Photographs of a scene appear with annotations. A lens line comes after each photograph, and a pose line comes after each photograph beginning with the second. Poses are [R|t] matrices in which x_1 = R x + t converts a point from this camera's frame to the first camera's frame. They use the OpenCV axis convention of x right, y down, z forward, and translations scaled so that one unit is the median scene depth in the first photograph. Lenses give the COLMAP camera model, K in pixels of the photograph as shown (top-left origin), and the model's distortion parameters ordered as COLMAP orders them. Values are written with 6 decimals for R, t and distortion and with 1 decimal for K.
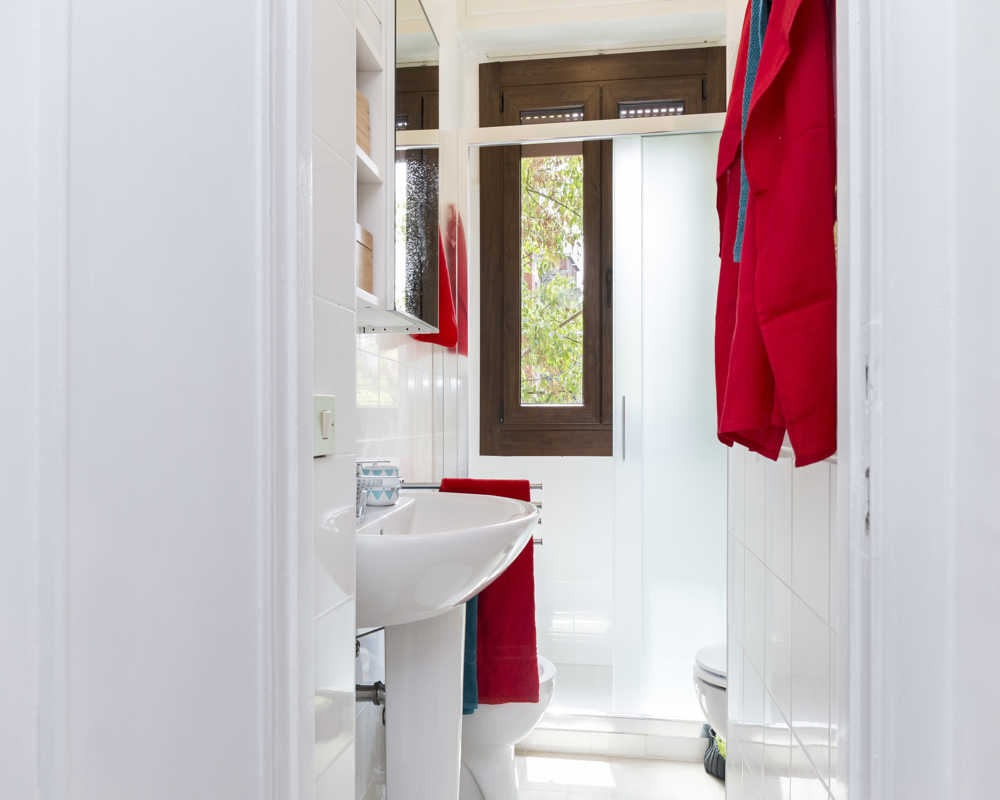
lens RADIAL K [[678.7, 0, 500.0], [0, 678.7, 400.0], [0, 0, 1]] dist [0.002933, 0.001030]
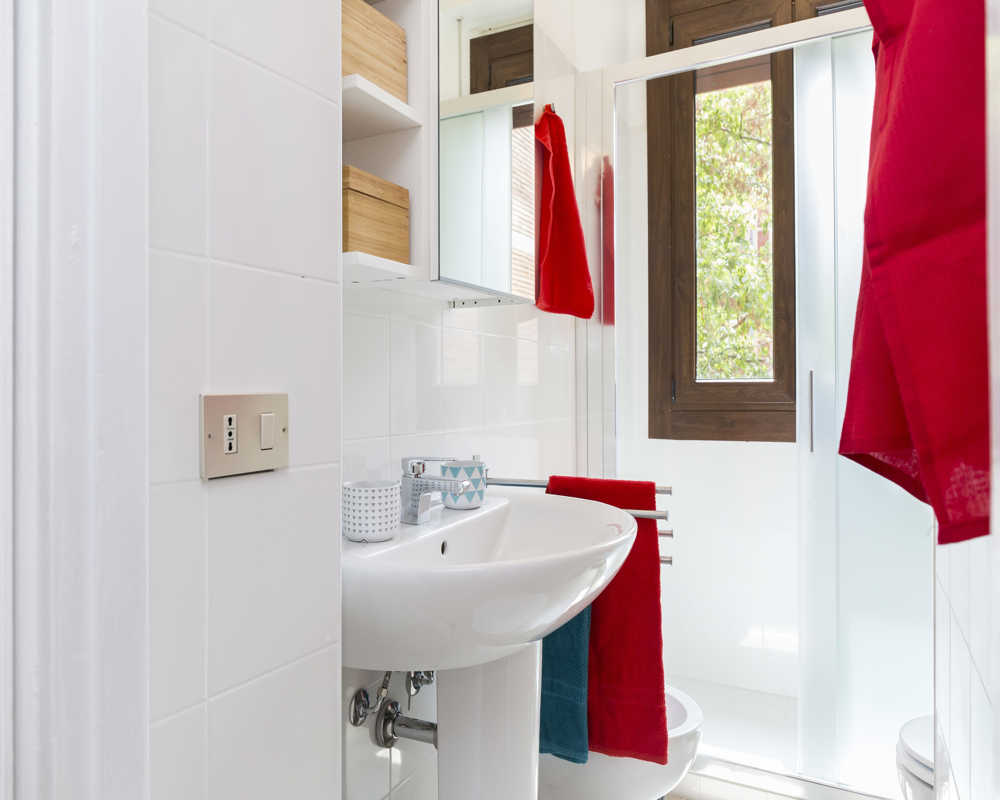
lens RADIAL K [[668.1, 0, 500.1], [0, 668.1, 371.0], [0, 0, 1]] dist [0.006943, -0.037689]
pose [[0.939633, -0.014763, -0.341866, 0.141283], [0.016079, 0.999870, 0.001016, -0.015991], [0.341807, -0.006452, 0.939748, 0.199006]]
